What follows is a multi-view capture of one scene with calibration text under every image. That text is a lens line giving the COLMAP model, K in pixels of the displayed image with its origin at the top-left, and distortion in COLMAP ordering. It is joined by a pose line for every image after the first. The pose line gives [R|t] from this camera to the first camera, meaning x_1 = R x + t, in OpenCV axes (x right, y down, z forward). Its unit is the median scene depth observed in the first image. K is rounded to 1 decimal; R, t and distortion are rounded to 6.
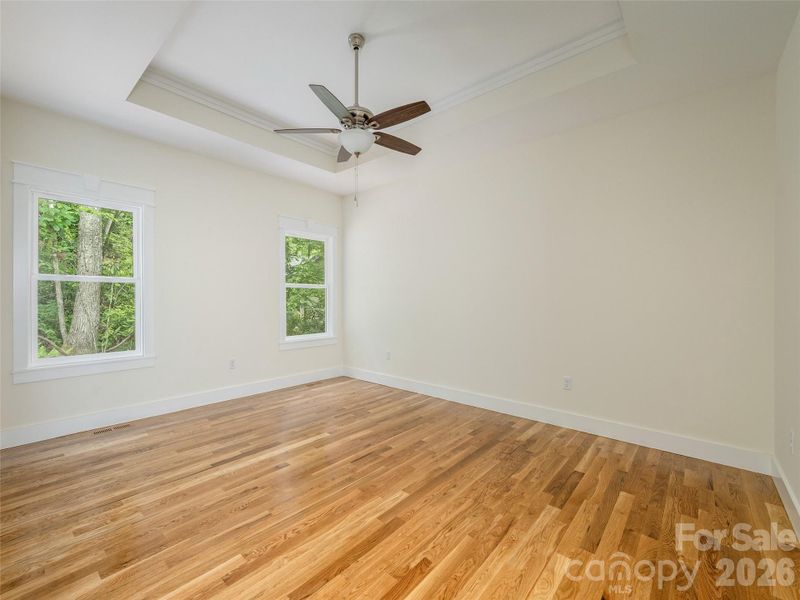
lens RADIAL K [[328.4, 0, 402.7], [0, 328.4, 302.1], [0, 0, 1]] dist [0.002483, 0.000749]
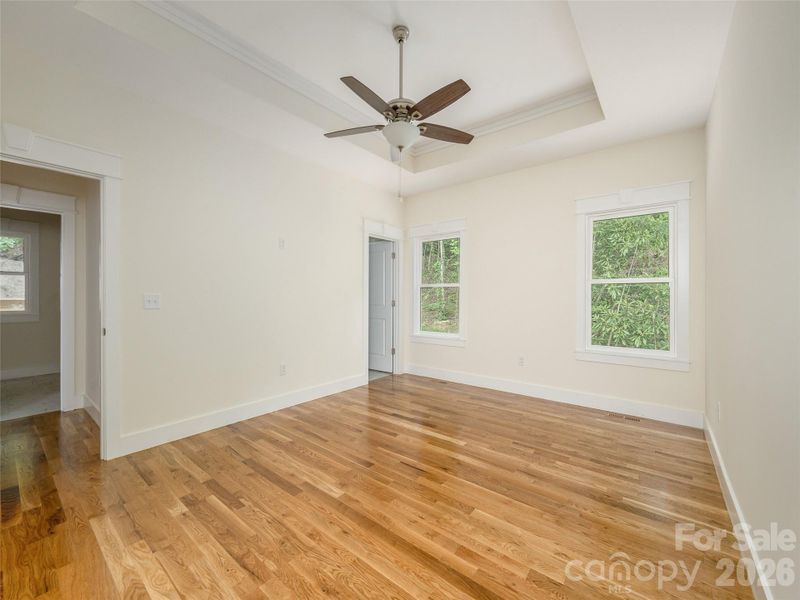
lens RADIAL K [[328.4, 0, 401.0], [0, 328.4, 295.9], [0, 0, 1]] dist [0.002483, 0.000749]
pose [[0.057652, -0.006131, -0.998318, 0.760731], [-0.015149, 0.999861, -0.007016, -0.003276], [0.998222, 0.015528, 0.057551, 0.856556]]
